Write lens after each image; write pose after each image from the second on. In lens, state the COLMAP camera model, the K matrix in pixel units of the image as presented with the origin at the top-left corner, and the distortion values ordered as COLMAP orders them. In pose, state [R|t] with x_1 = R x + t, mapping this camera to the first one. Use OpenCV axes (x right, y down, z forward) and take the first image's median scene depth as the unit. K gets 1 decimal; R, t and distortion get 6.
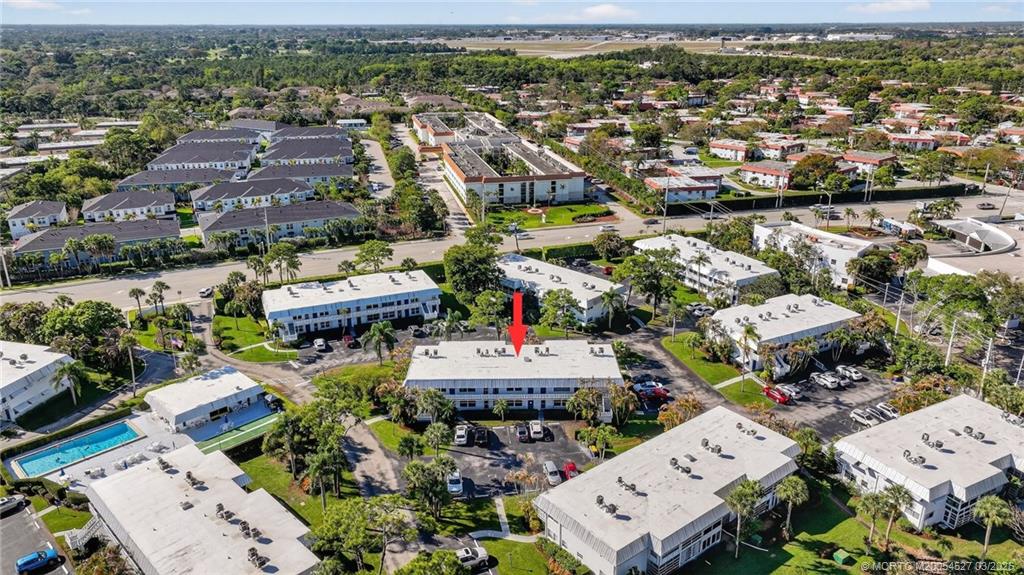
lens RADIAL K [[718.2, 0, 513.9], [0, 718.2, 291.6], [0, 0, 1]] dist [-0.002469, 0.016583]
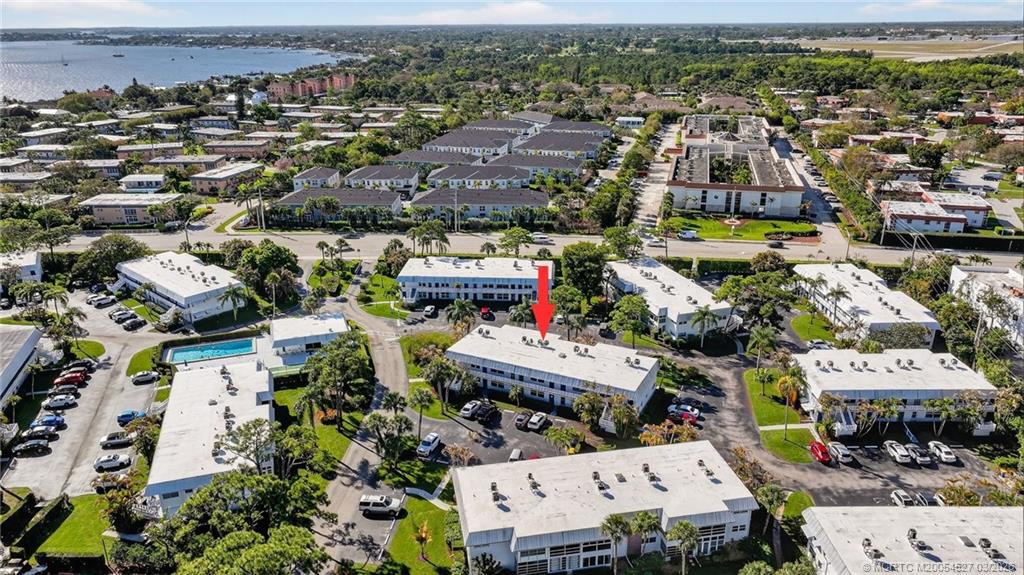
lens RADIAL K [[718.2, 0, 513.9], [0, 718.2, 291.6], [0, 0, 1]] dist [-0.002469, 0.016583]
pose [[0.888446, 0.159261, -0.430465, 0.250067], [-0.158539, 0.986628, 0.037817, -0.014894], [0.430732, 0.034647, 0.901815, 0.029415]]
